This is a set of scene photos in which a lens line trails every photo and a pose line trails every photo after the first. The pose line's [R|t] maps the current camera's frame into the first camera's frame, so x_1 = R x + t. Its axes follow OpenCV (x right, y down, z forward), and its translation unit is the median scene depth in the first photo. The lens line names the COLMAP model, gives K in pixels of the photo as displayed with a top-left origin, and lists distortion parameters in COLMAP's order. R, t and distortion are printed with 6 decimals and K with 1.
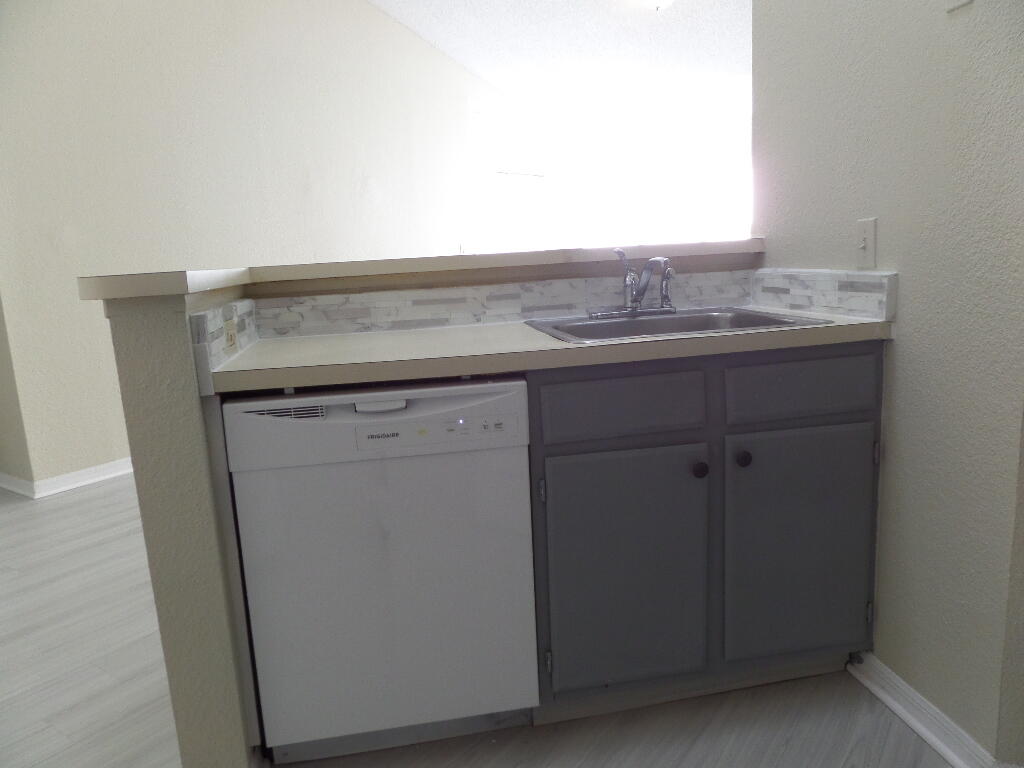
lens RADIAL K [[744.7, 0, 512.0], [0, 744.7, 384.0], [0, 0, 1]] dist [-0.005540, -0.001042]
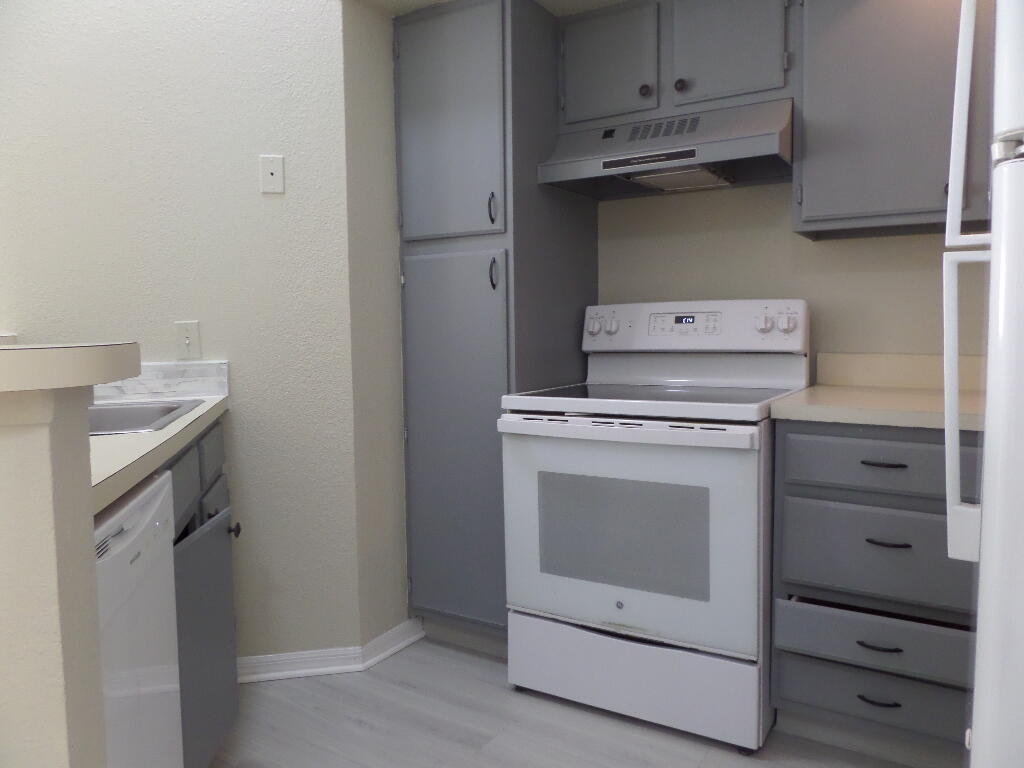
lens RADIAL K [[744.7, 0, 512.0], [0, 744.7, 384.0], [0, 0, 1]] dist [-0.005540, -0.001042]
pose [[-0.032141, -0.025437, 0.999160, -0.844913], [0.200369, 0.979218, 0.031375, -0.042552], [-0.979193, 0.201209, -0.026377, 0.506632]]
